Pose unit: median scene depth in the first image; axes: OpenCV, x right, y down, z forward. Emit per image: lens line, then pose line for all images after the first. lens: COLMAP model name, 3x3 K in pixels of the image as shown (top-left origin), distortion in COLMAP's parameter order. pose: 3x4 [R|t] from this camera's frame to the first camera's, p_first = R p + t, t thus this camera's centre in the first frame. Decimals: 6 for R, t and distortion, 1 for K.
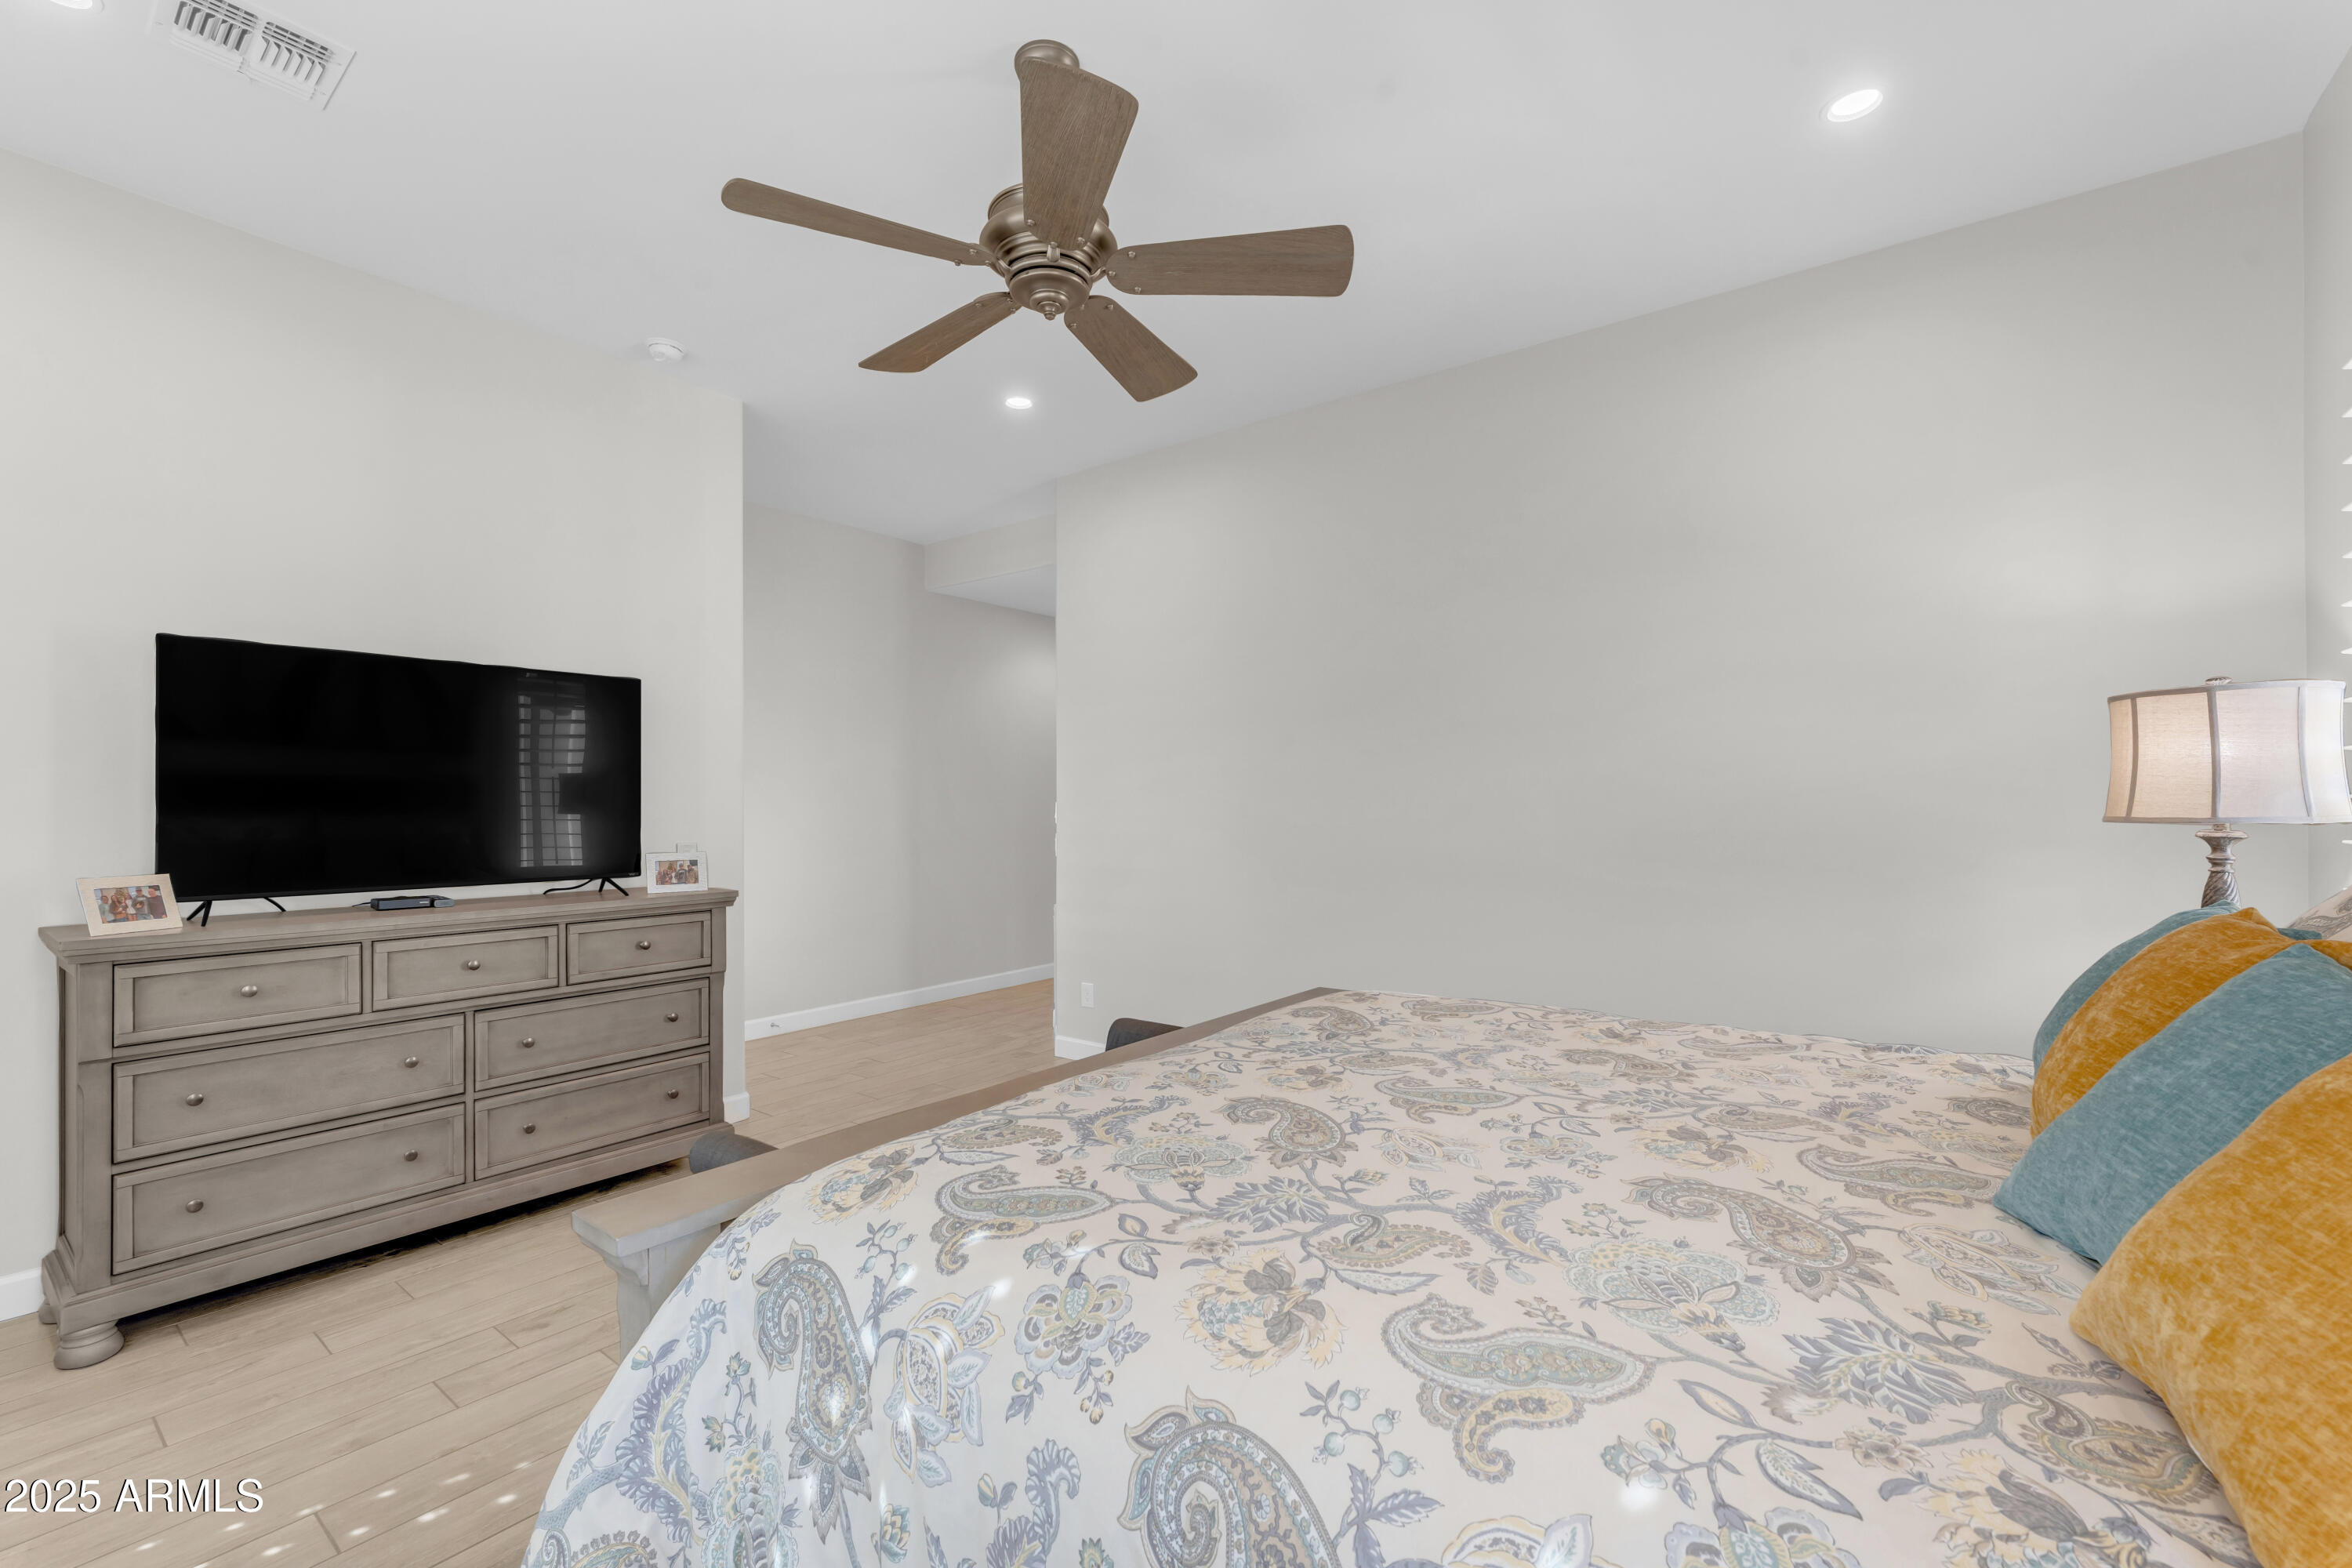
lens RADIAL K [[986.0, 0, 1175.0], [0, 986.0, 848.9], [0, 0, 1]] dist [-0.003191, -0.000161]
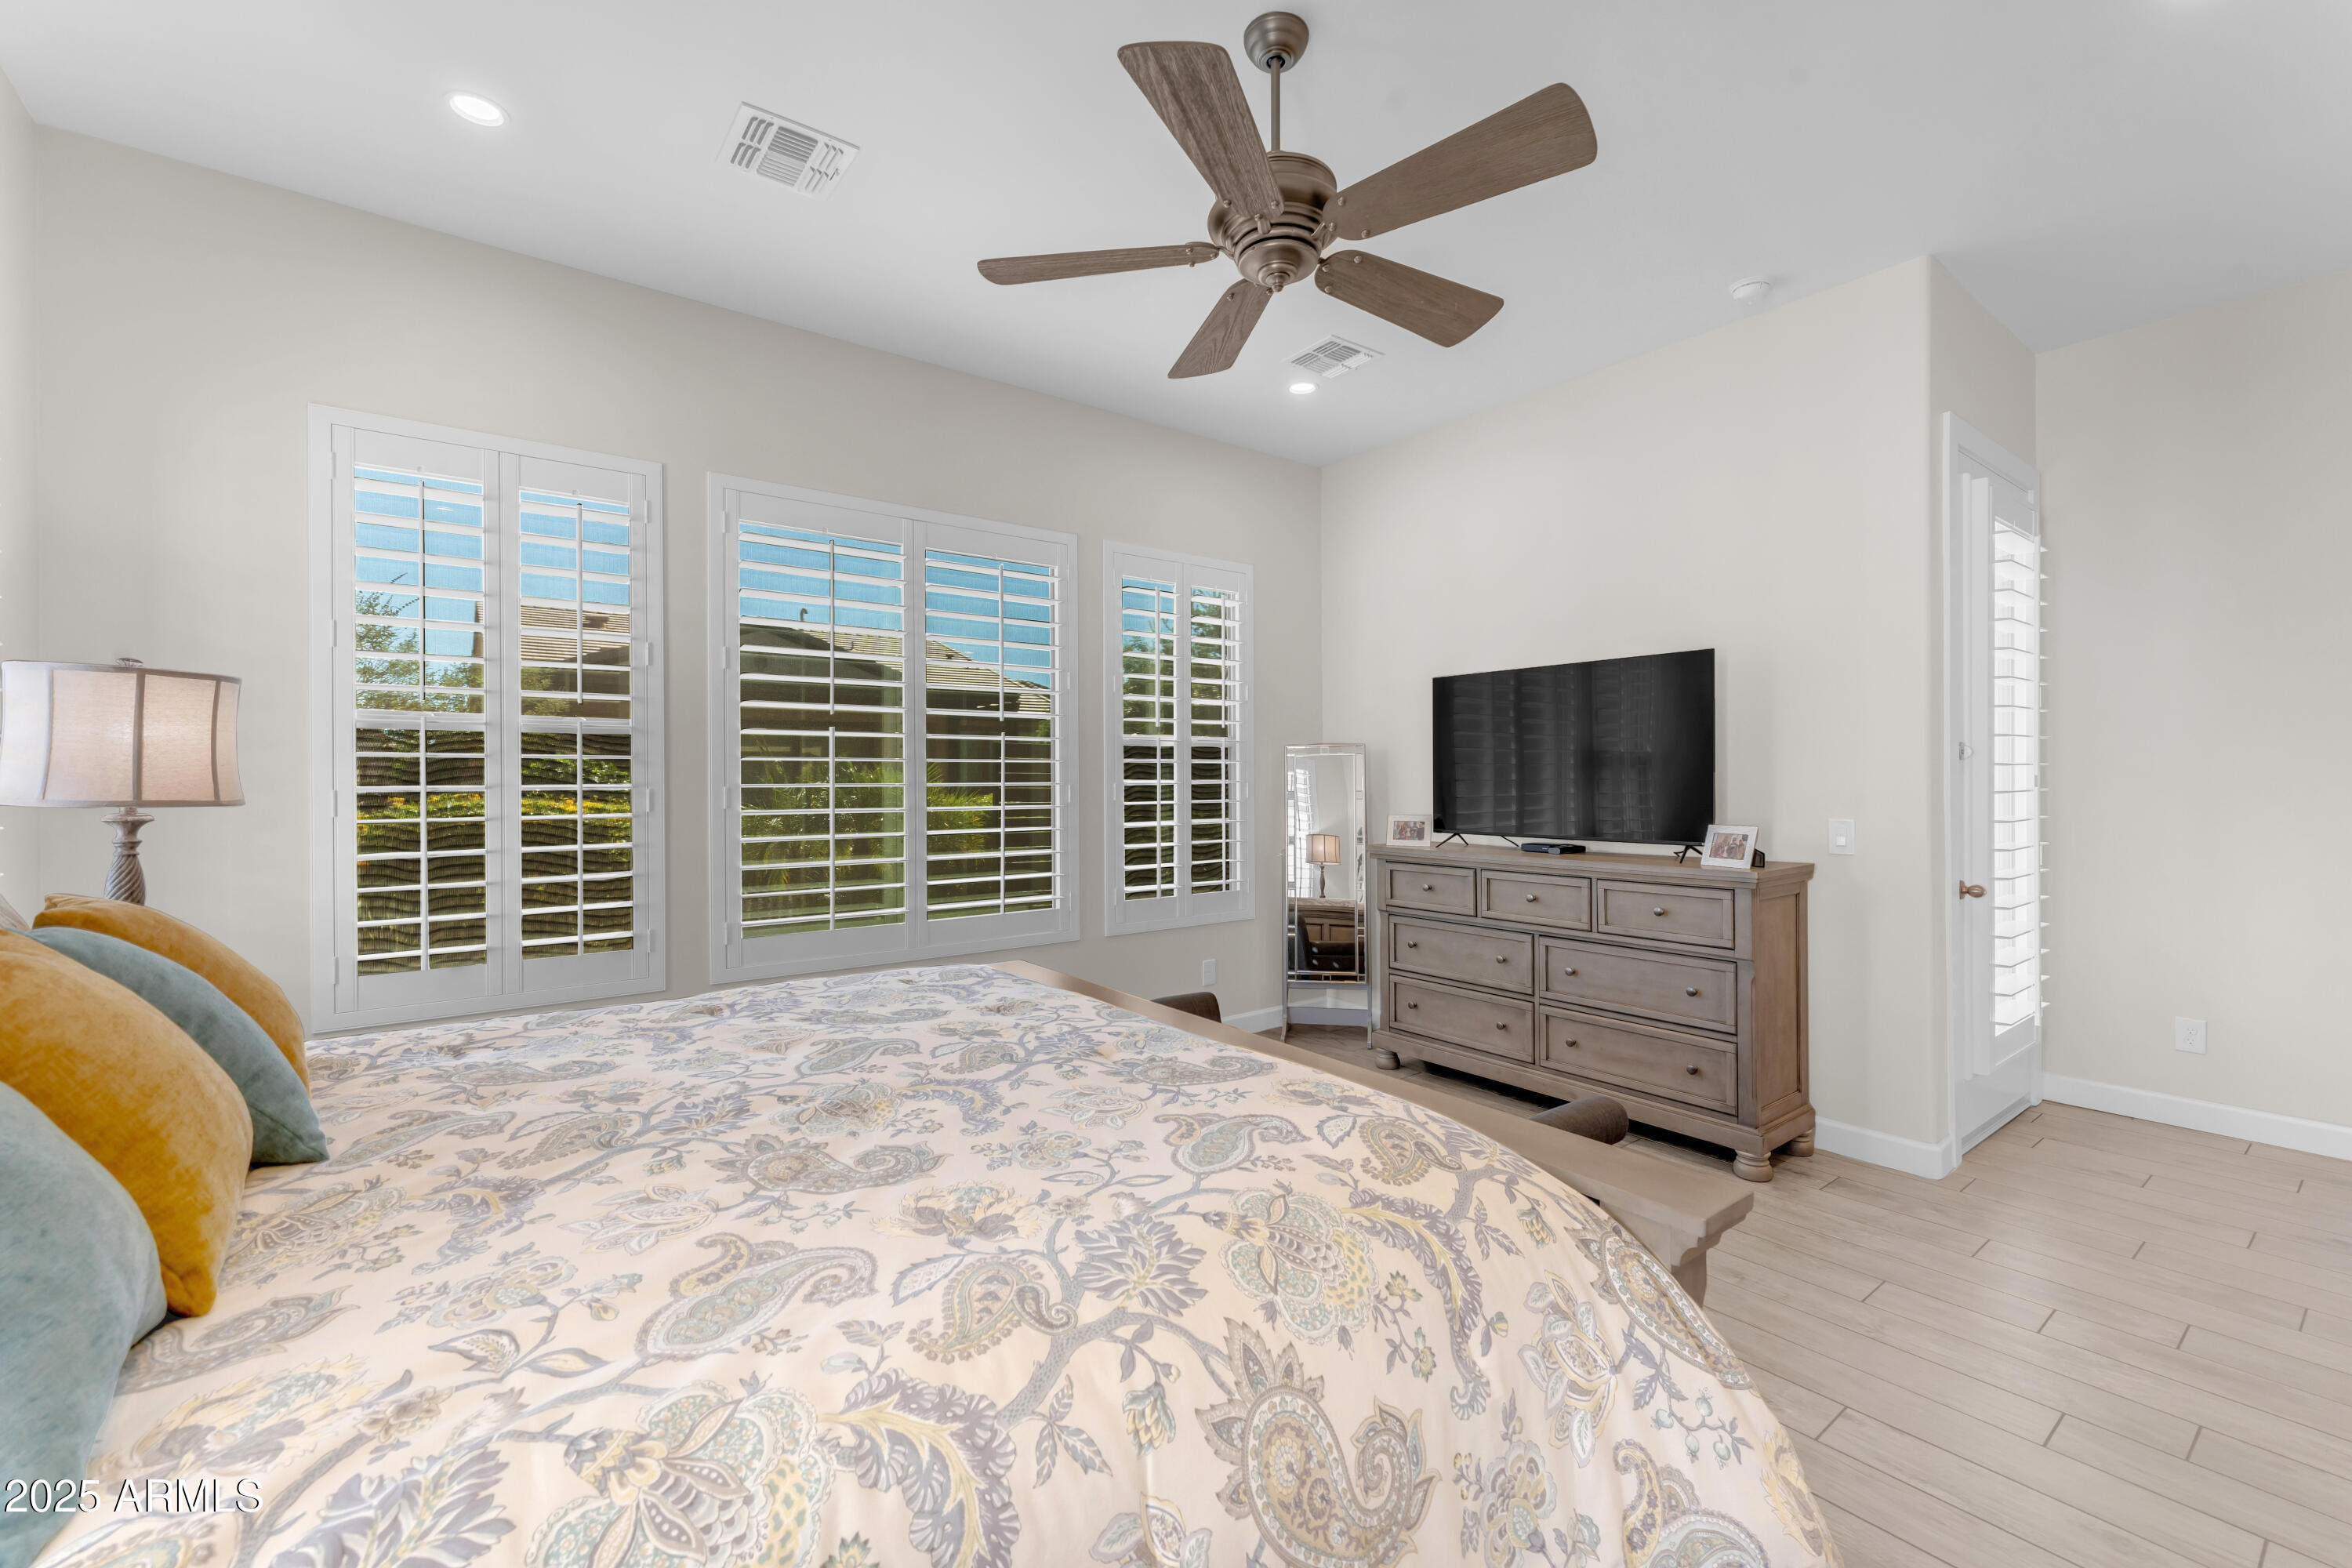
lens RADIAL K [[973.1, 0, 1176.0], [0, 973.1, 784.0], [0, 0, 1]] dist [0.003295, 0.000731]
pose [[-0.340735, 0.006881, -0.940134, 0.764795], [-0.032203, 0.999301, 0.018985, -0.049703], [0.939608, 0.036745, -0.340275, 1.139827]]
